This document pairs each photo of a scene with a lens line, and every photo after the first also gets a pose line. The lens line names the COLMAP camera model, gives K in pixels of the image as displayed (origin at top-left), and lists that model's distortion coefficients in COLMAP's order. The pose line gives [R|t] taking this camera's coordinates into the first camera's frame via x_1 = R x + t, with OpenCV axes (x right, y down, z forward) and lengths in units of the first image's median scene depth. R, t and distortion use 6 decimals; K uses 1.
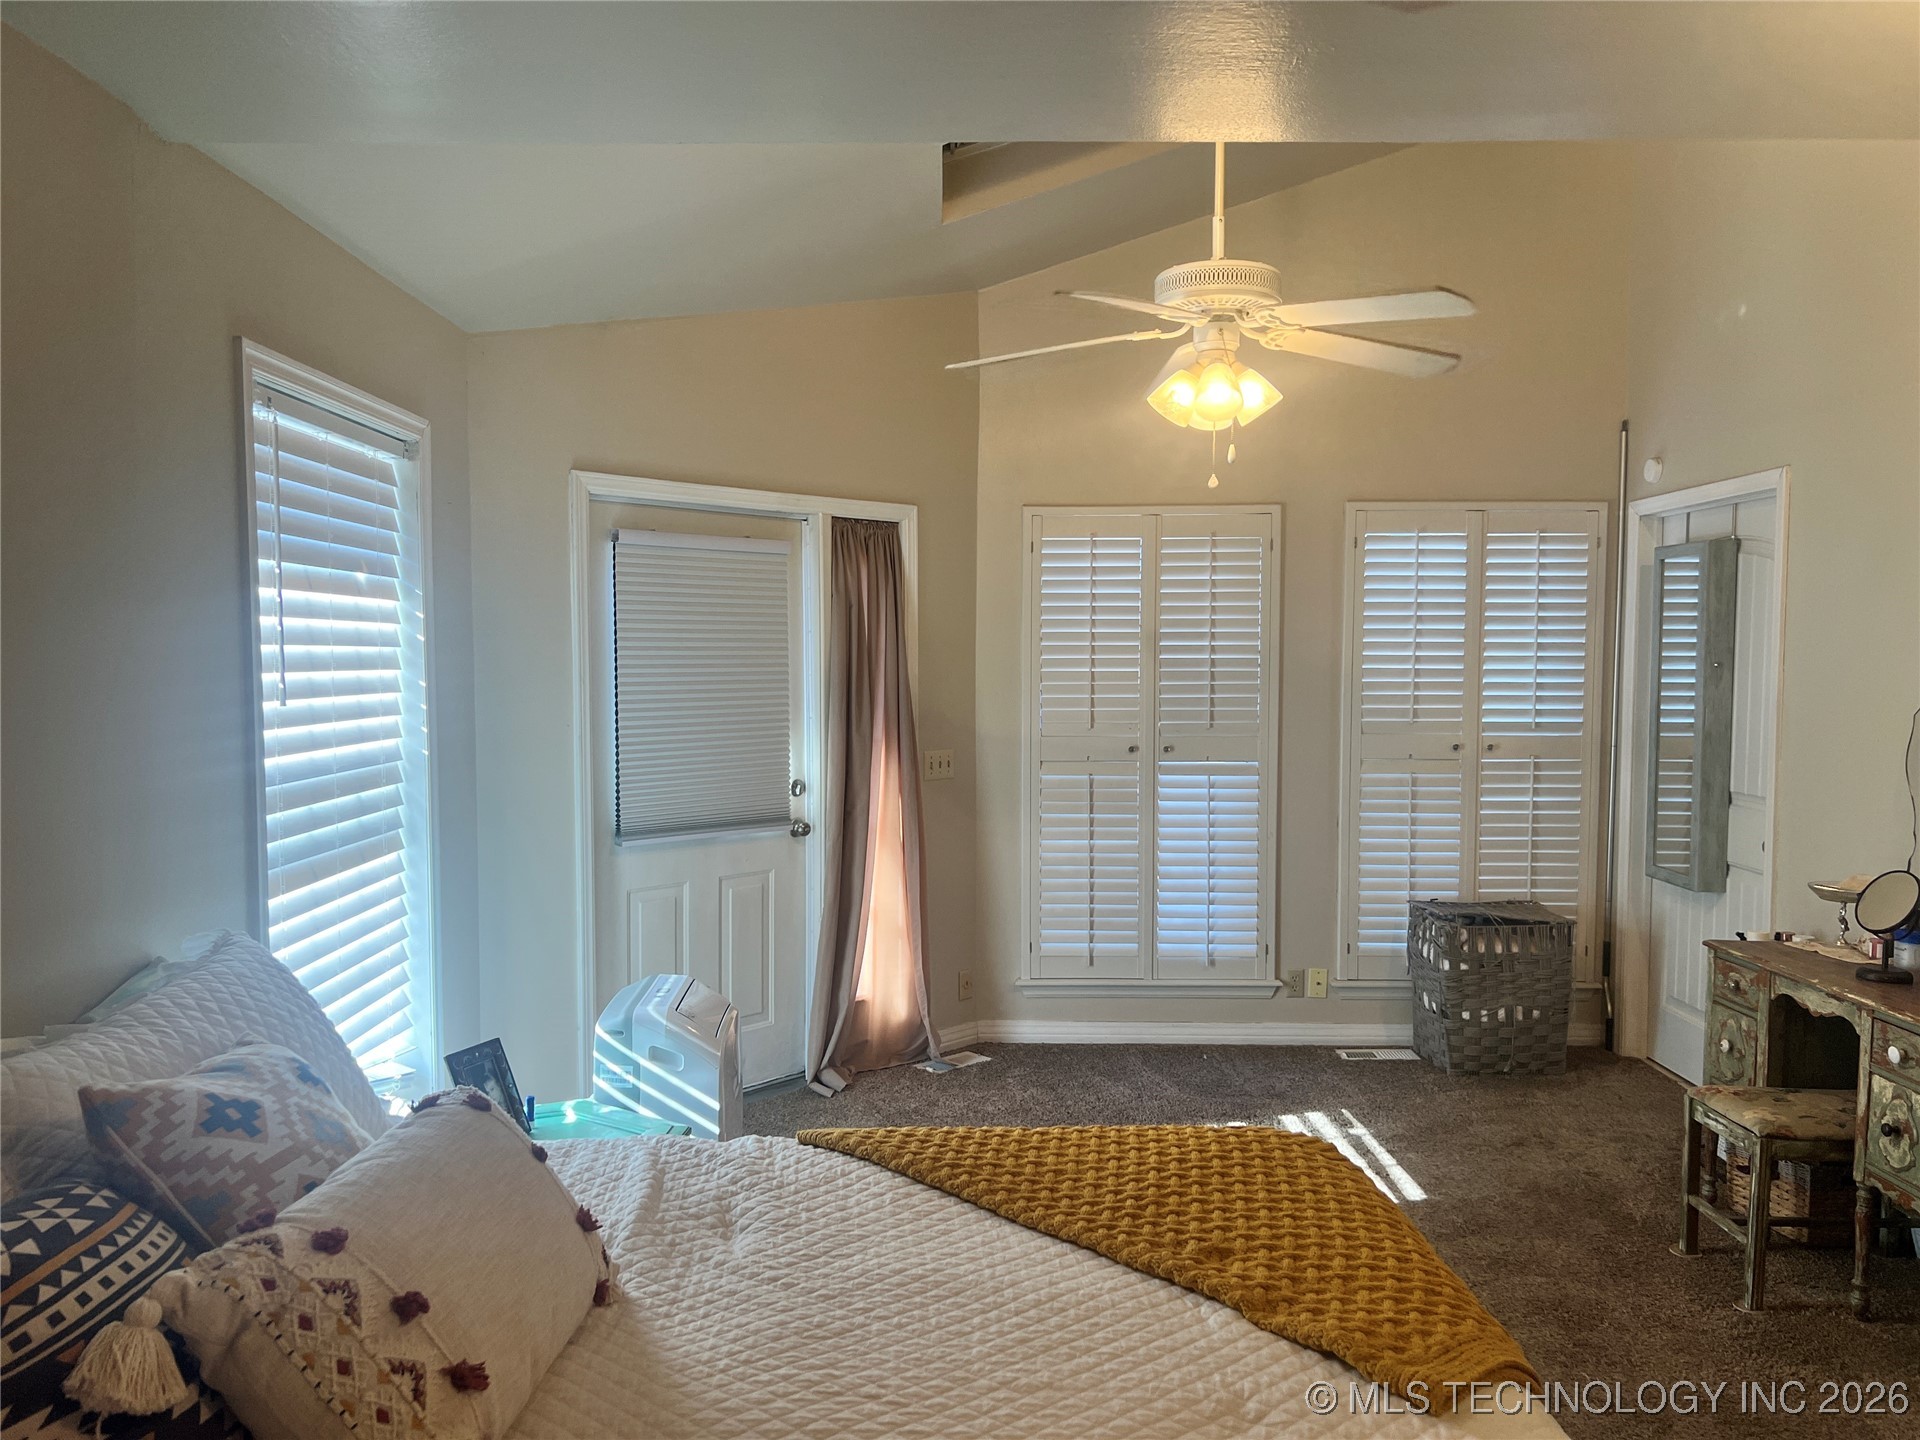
lens RADIAL K [[1433.3, 0, 960.1], [0, 1433.3, 715.6], [0, 0, 1]] dist [0.075423, -0.101836]
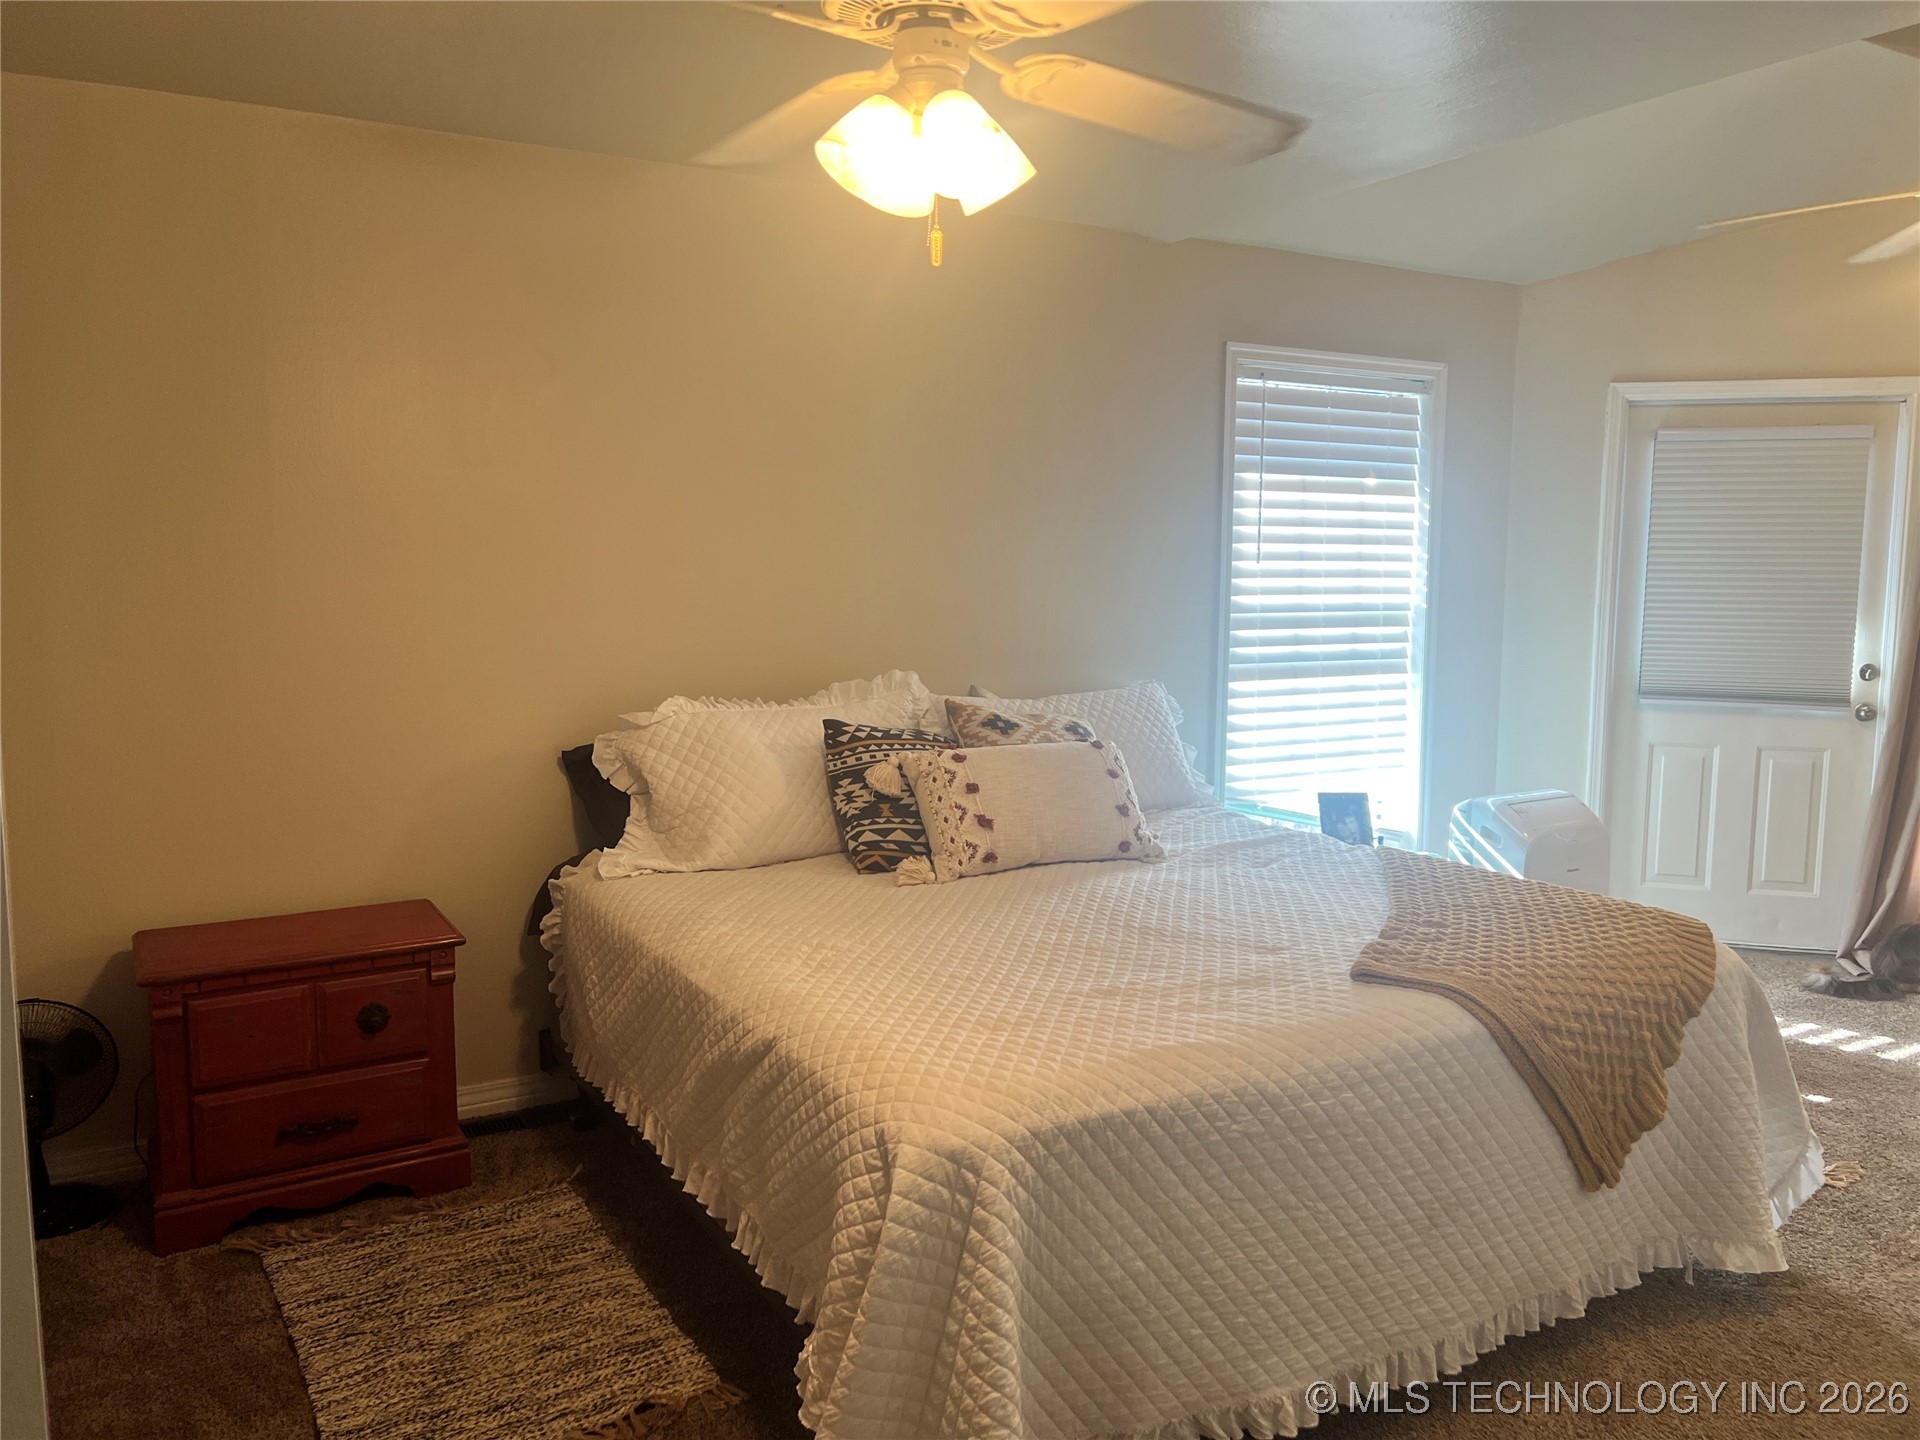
lens RADIAL K [[1433.3, 0, 960.1], [0, 1433.3, 715.6], [0, 0, 1]] dist [0.075423, -0.101836]
pose [[0.487748, 0.100633, -0.867165, 0.699928], [-0.047844, 0.994922, 0.088548, 0.031566], [0.871673, -0.001700, 0.490086, -0.079682]]
